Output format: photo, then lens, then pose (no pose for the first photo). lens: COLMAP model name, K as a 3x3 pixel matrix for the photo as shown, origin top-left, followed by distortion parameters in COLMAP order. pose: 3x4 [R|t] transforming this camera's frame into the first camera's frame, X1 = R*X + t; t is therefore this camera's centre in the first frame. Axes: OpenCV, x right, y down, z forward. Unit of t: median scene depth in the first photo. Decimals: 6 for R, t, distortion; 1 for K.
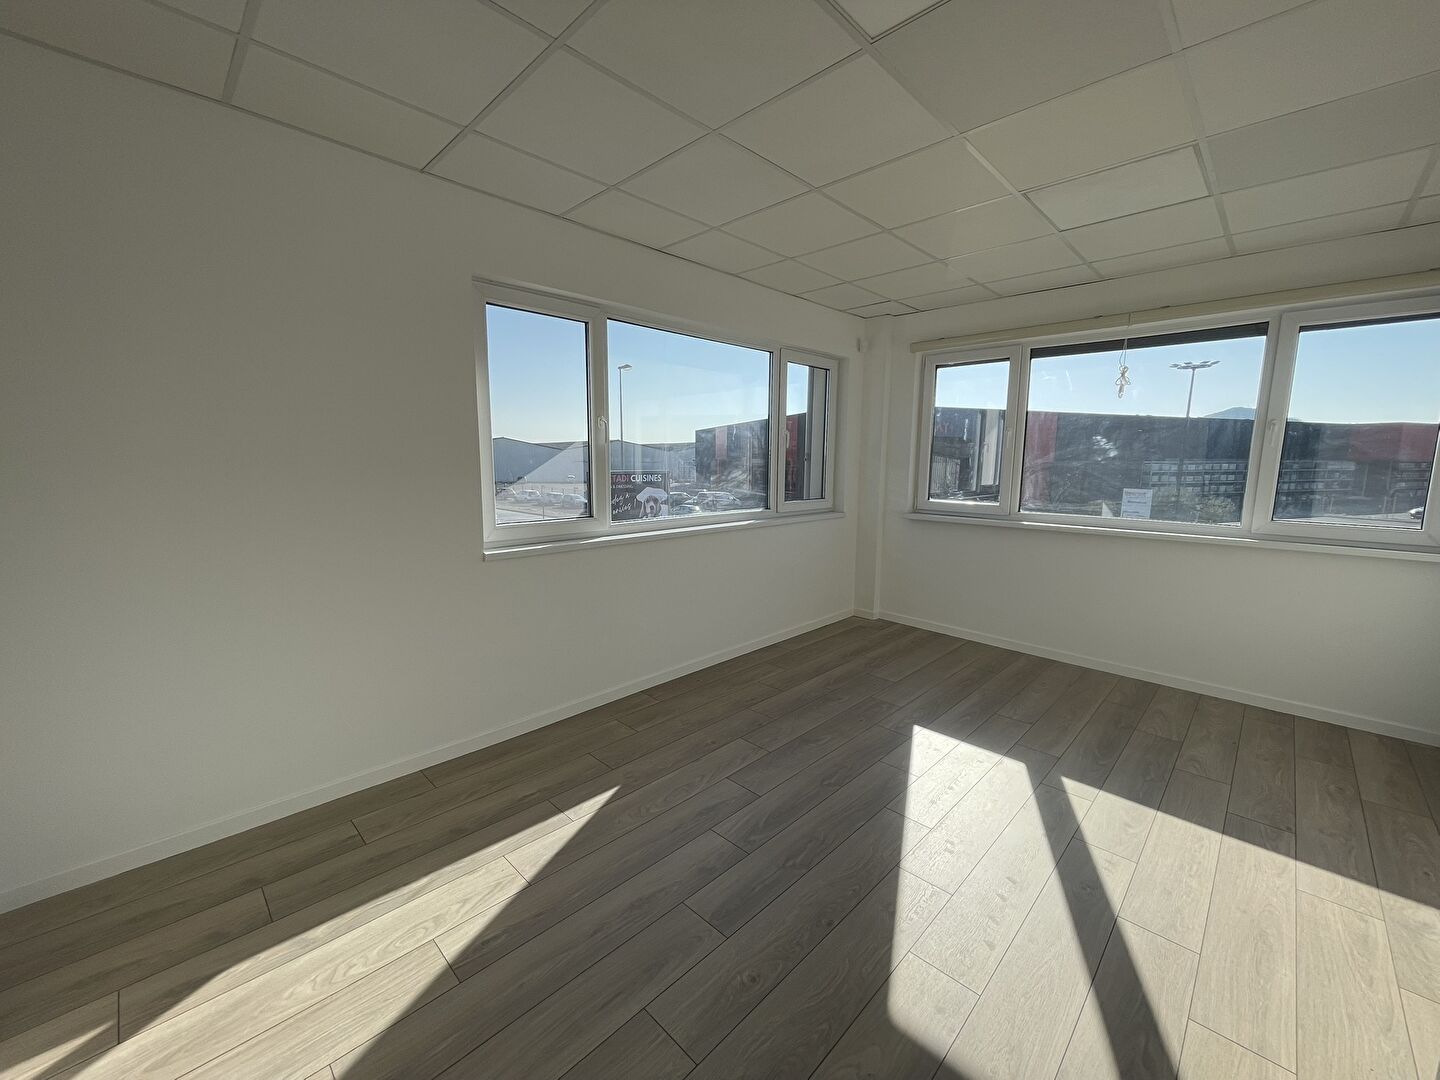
lens RADIAL K [[578.9, 0, 720.0], [0, 578.9, 540.0], [0, 0, 1]] dist [-0.000582, -0.000380]
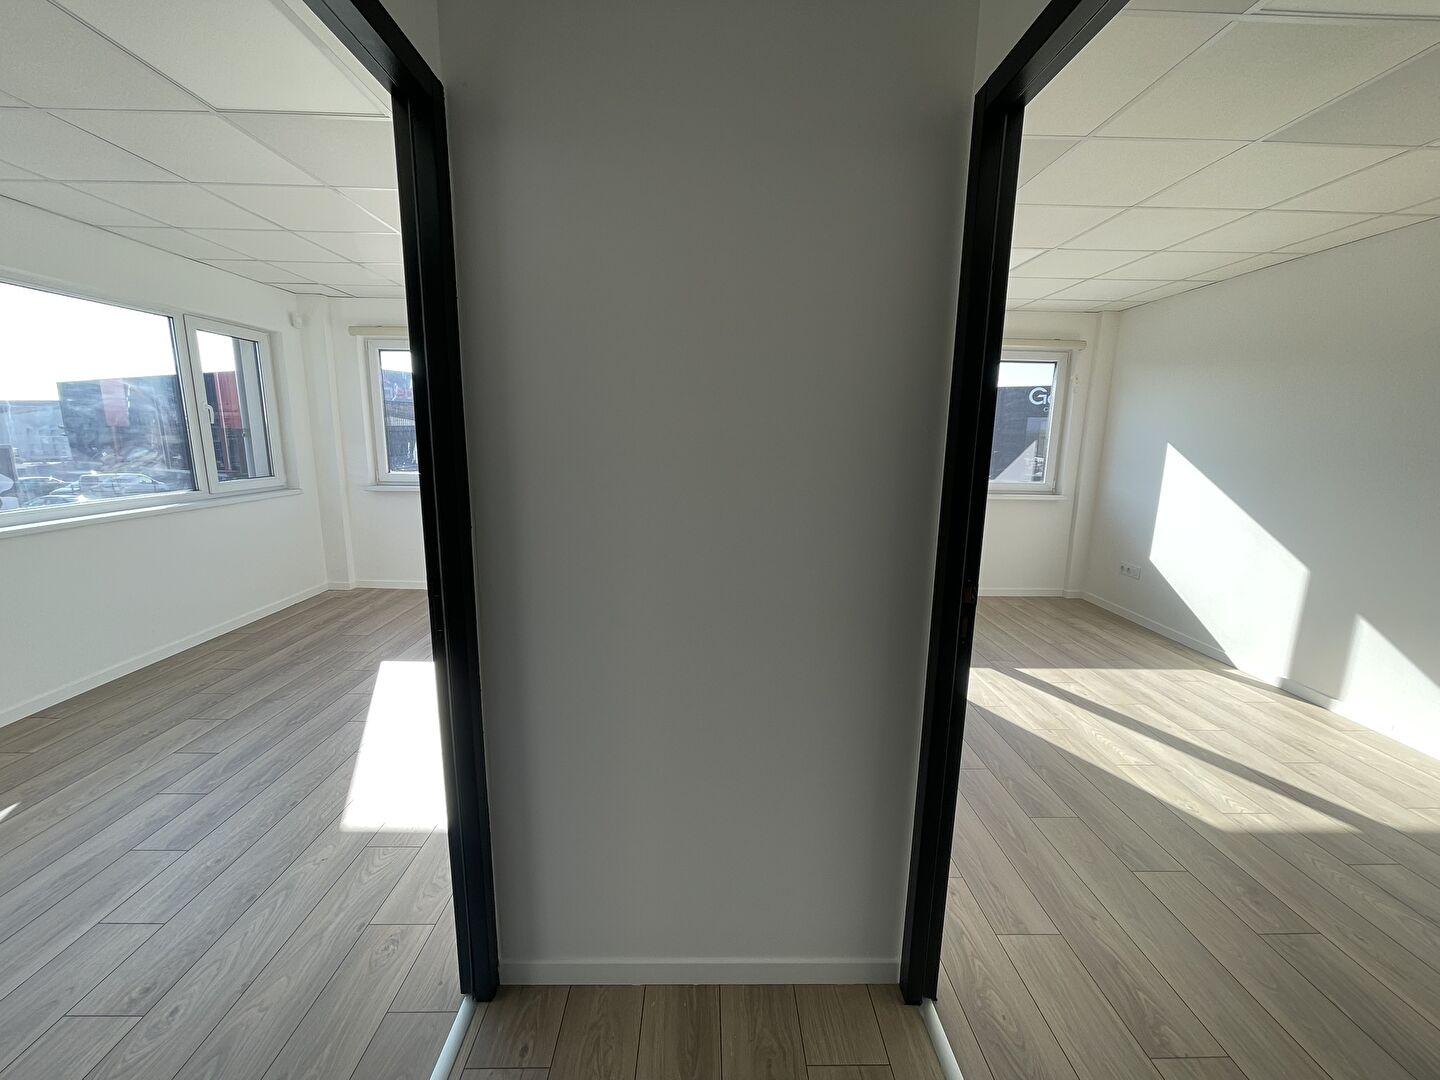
lens RADIAL K [[578.9, 0, 720.0], [0, 578.9, 540.0], [0, 0, 1]] dist [-0.000582, -0.000380]
pose [[0.698644, -0.124100, 0.704625, 0.007144], [0.088480, 0.992269, 0.087031, 0.019196], [-0.709978, 0.001541, 0.704222, -0.246772]]
